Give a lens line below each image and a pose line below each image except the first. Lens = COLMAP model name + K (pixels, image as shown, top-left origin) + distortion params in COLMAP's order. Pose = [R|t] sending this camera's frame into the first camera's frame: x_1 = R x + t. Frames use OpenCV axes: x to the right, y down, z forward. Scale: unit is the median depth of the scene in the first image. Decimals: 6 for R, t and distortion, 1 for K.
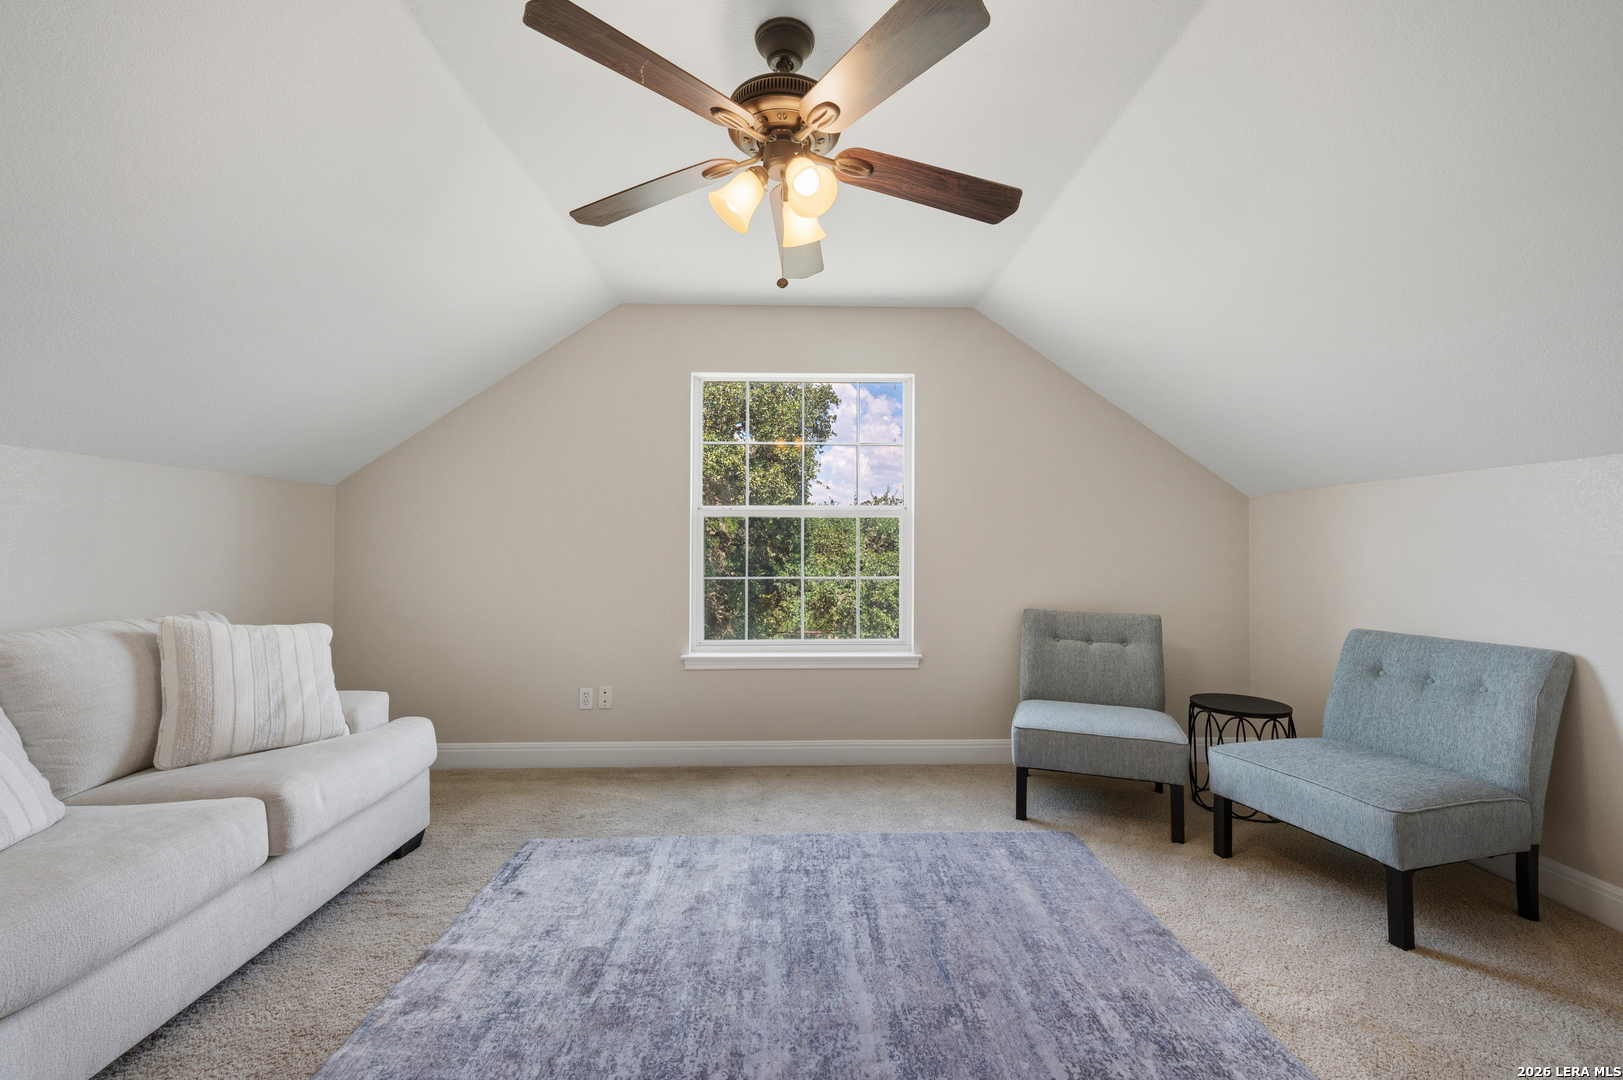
lens RADIAL K [[644.2, 0, 819.1], [0, 644.2, 535.5], [0, 0, 1]] dist [0.009447, -0.011749]
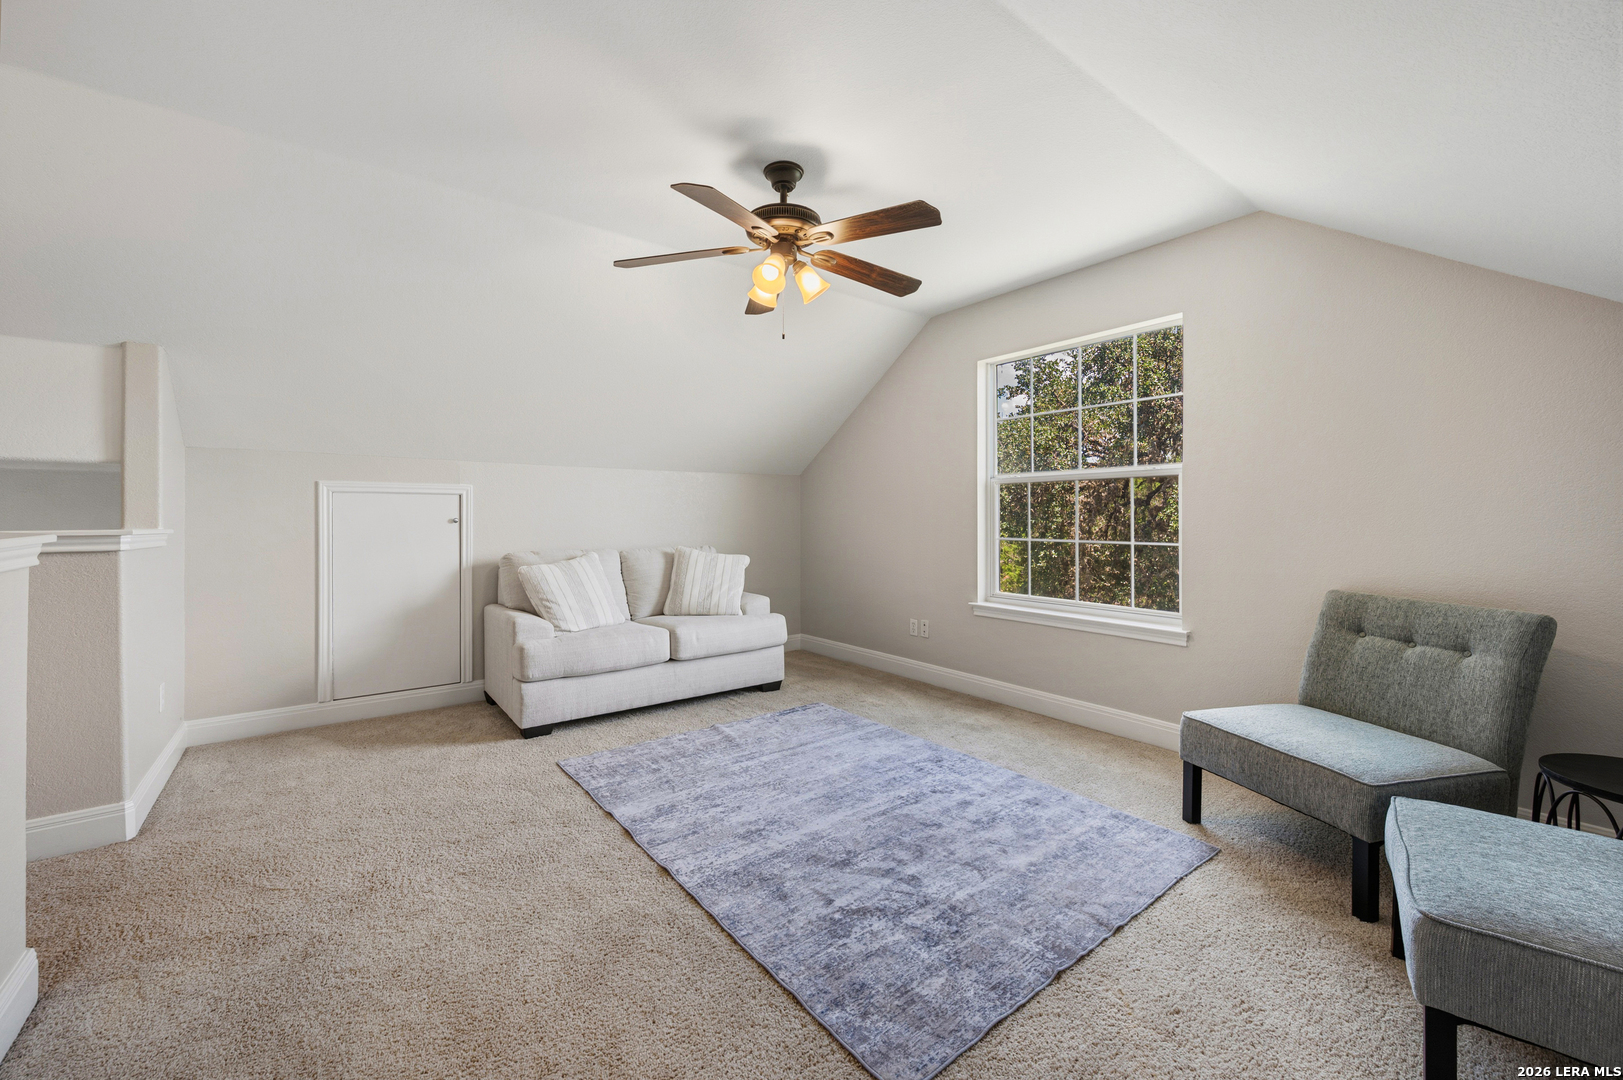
lens RADIAL K [[644.2, 0, 819.1], [0, 644.2, 535.5], [0, 0, 1]] dist [0.009447, -0.011749]
pose [[0.589396, 0.023114, -0.807513, 0.790420], [0.019956, 0.998869, 0.043157, 0.008556], [0.807598, -0.041551, 0.588268, 0.113662]]
